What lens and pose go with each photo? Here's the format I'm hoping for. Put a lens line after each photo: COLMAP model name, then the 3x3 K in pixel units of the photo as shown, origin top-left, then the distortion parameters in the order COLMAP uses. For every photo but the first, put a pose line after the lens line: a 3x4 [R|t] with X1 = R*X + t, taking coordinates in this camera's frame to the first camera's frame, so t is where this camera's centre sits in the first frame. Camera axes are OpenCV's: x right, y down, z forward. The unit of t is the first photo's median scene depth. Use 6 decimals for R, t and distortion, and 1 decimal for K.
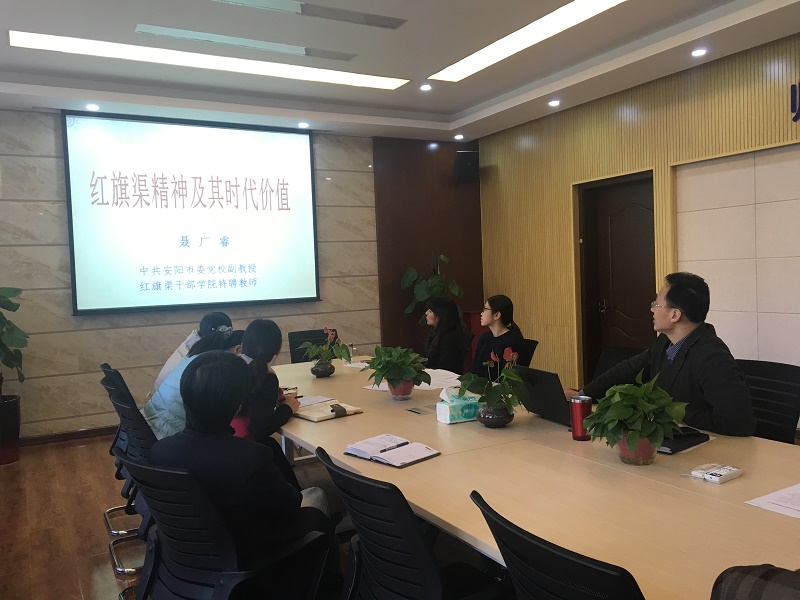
lens RADIAL K [[670.1, 0, 403.2], [0, 670.1, 299.1], [0, 0, 1]] dist [0.056549, -0.019488]
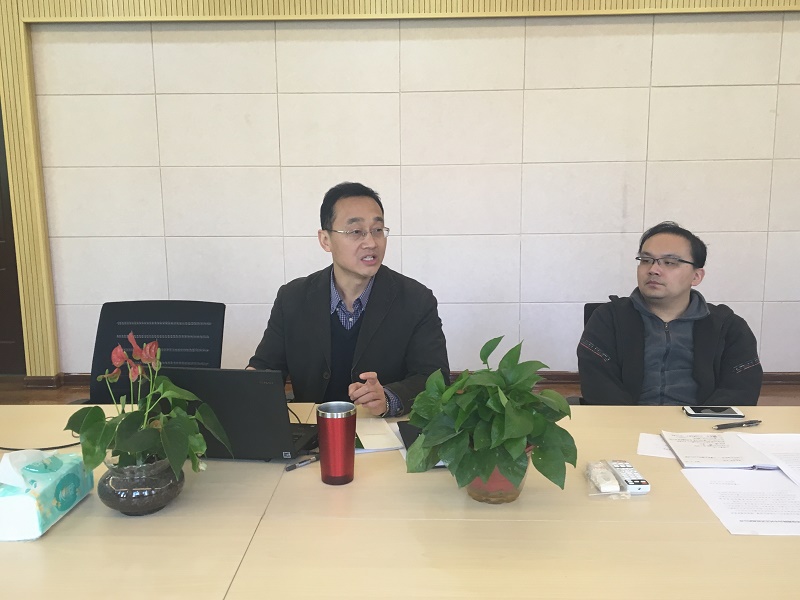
lens RADIAL K [[797.3, 0, 400.2], [0, 797.3, 296.1], [0, 0, 1]] dist [-0.022898, 0.000000]
pose [[0.465415, -0.116795, 0.877353, -0.135792], [0.030562, 0.992785, 0.115949, -0.010258], [-0.884565, -0.027151, 0.465626, 0.306820]]
